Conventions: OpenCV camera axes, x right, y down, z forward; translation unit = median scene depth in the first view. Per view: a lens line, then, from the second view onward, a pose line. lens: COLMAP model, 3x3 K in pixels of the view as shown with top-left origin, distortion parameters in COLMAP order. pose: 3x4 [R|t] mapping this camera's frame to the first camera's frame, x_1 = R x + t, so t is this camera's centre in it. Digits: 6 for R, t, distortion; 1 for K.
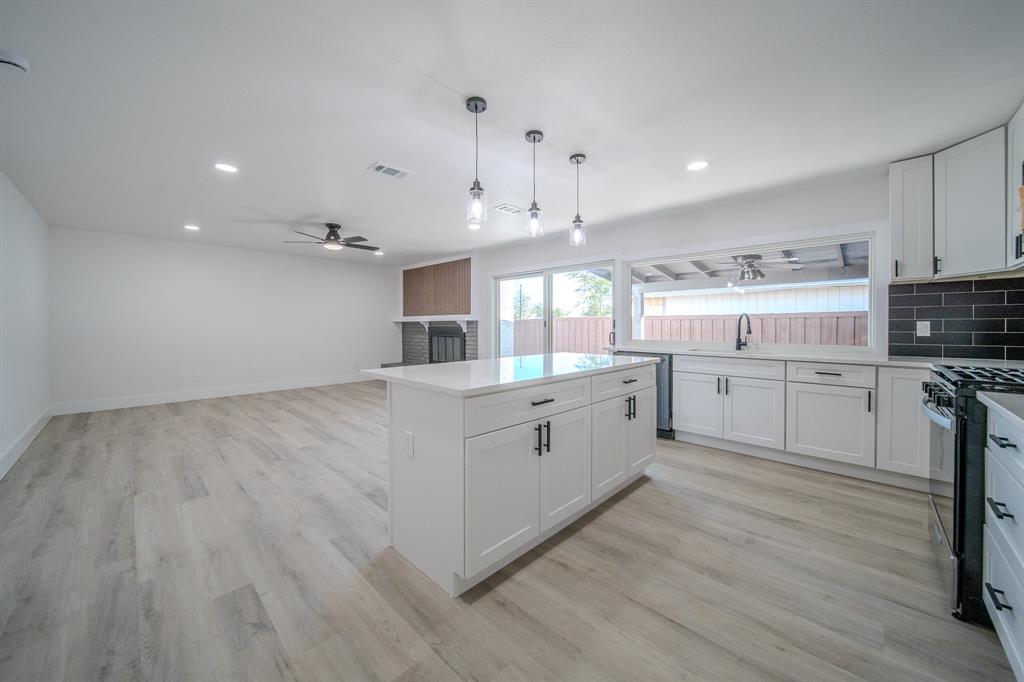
lens RADIAL K [[368.8, 0, 514.8], [0, 368.8, 327.5], [0, 0, 1]] dist [-0.001183, -0.000879]
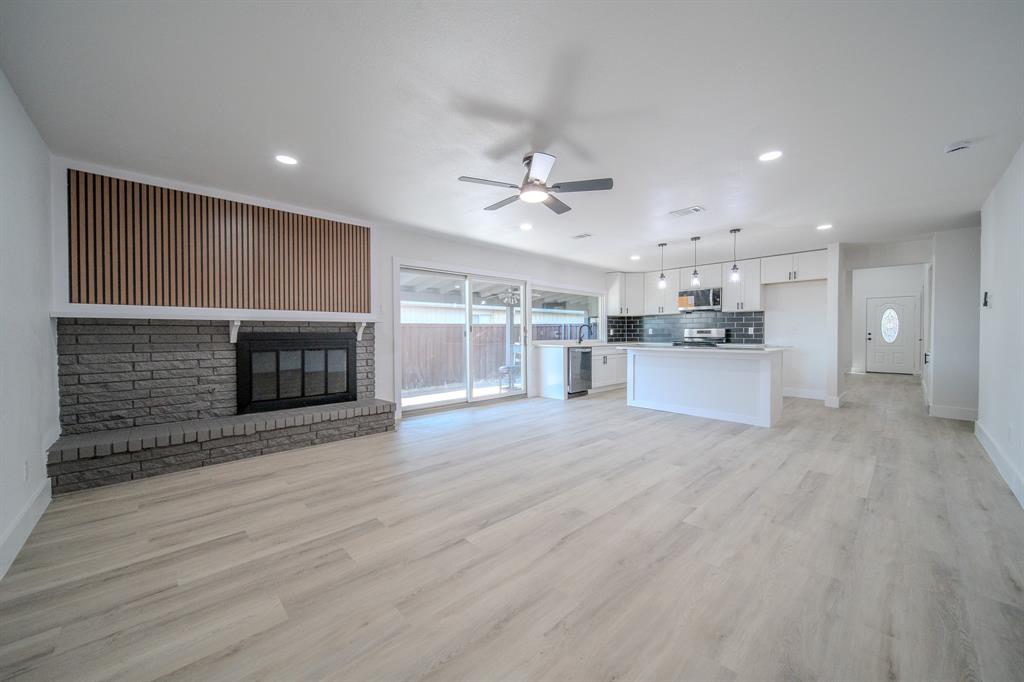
lens RADIAL K [[368.8, 0, 514.2], [0, 368.8, 340.2], [0, 0, 1]] dist [-0.001183, -0.000879]
pose [[0.059680, -0.017996, 0.998055, -1.655170], [0.008813, 0.999808, 0.017501, 0.007639], [-0.998179, 0.007751, 0.059827, 1.504535]]
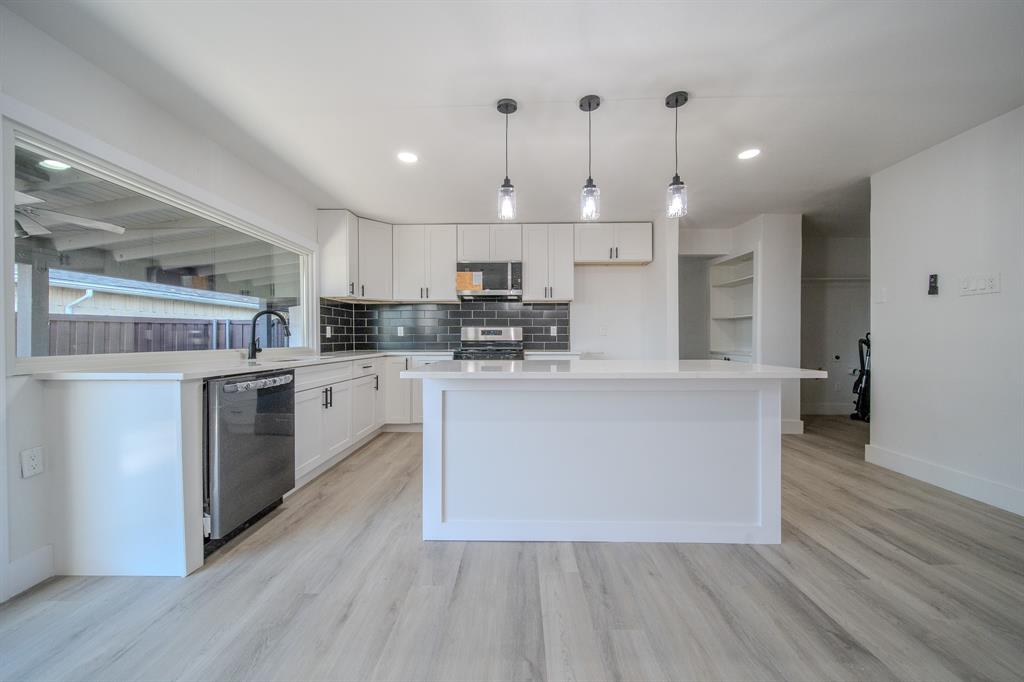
lens RADIAL K [[368.8, 0, 515.0], [0, 368.8, 337.3], [0, 0, 1]] dist [-0.001183, -0.000879]
pose [[-0.675993, 0.004340, 0.736896, -0.369774], [0.007826, 0.999969, 0.001291, 0.025883], [-0.736867, 0.006640, -0.676005, 1.362151]]
